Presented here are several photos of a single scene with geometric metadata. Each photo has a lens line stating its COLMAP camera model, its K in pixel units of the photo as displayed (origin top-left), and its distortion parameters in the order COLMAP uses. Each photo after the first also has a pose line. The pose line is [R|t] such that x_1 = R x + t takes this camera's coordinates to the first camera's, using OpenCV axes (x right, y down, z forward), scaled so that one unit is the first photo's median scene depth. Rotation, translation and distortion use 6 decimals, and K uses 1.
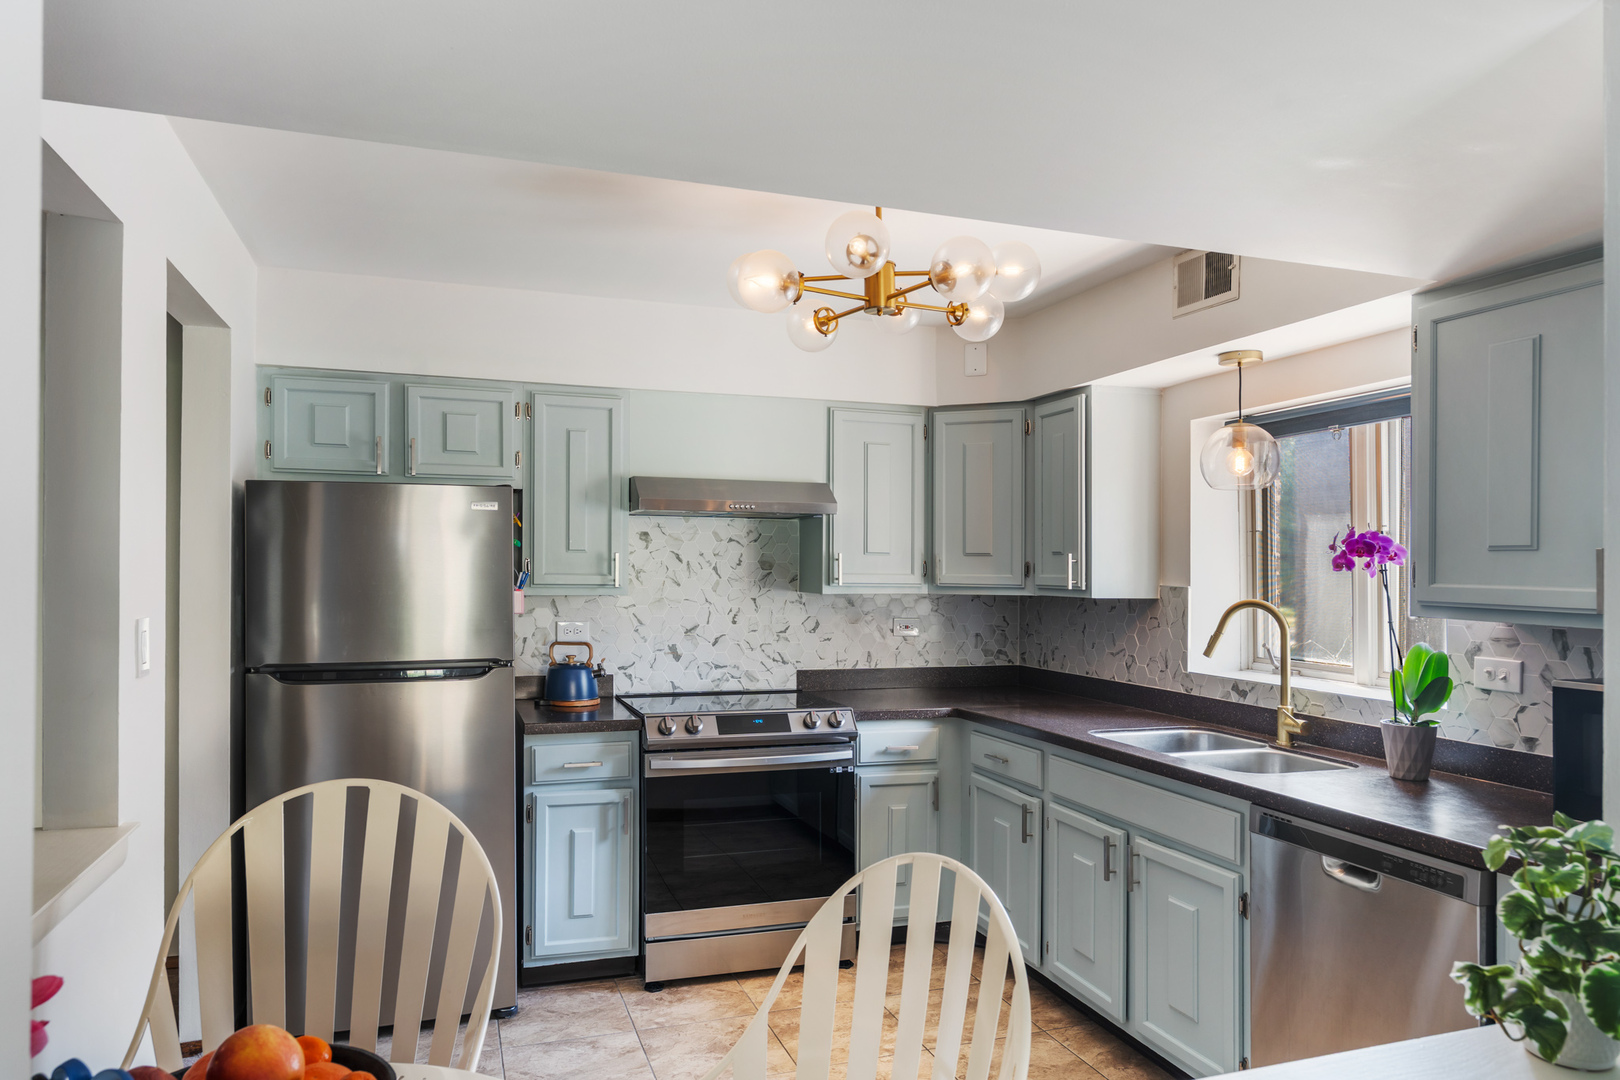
lens RADIAL K [[1043.8, 0, 804.8], [0, 1043.8, 563.9], [0, 0, 1]] dist [0.001132, 0.001262]
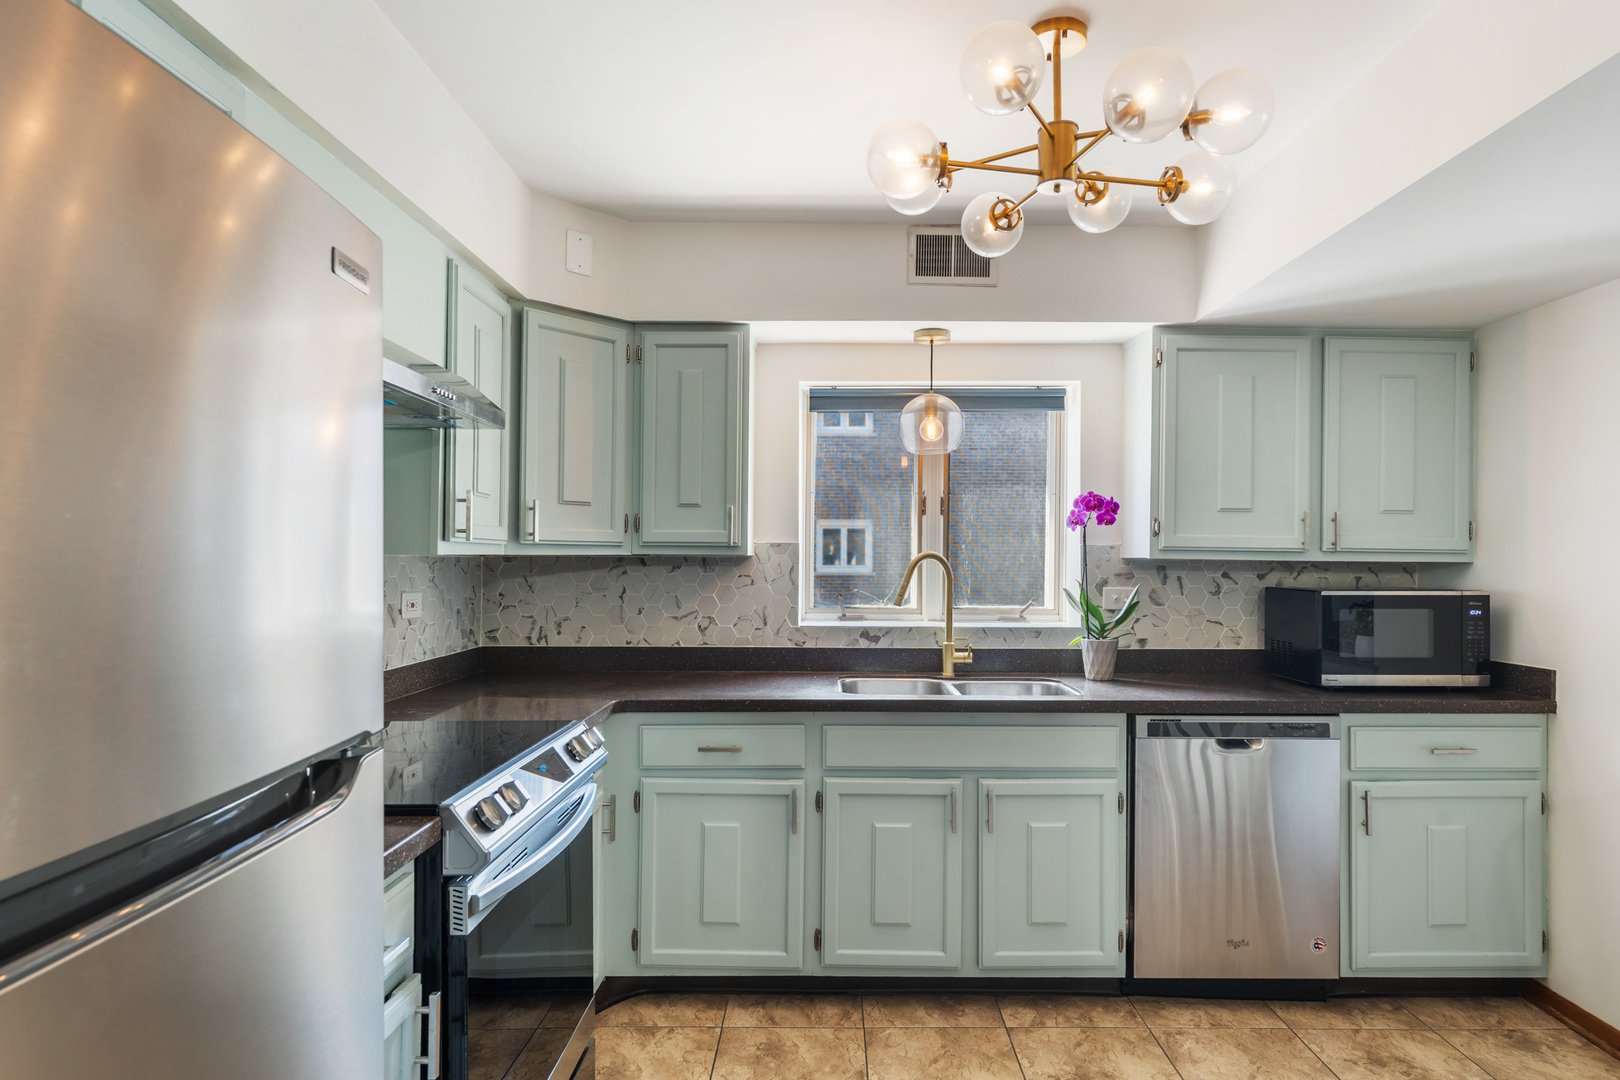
lens RADIAL K [[926.7, 0, 810.0], [0, 926.7, 540.0], [0, 0, 1]] dist [0.000188, 0.000137]
pose [[0.333298, 0.005769, 0.942804, -0.451876], [-0.005859, 0.999975, -0.004048, 0.021000], [-0.942803, -0.004174, 0.333323, 0.636756]]
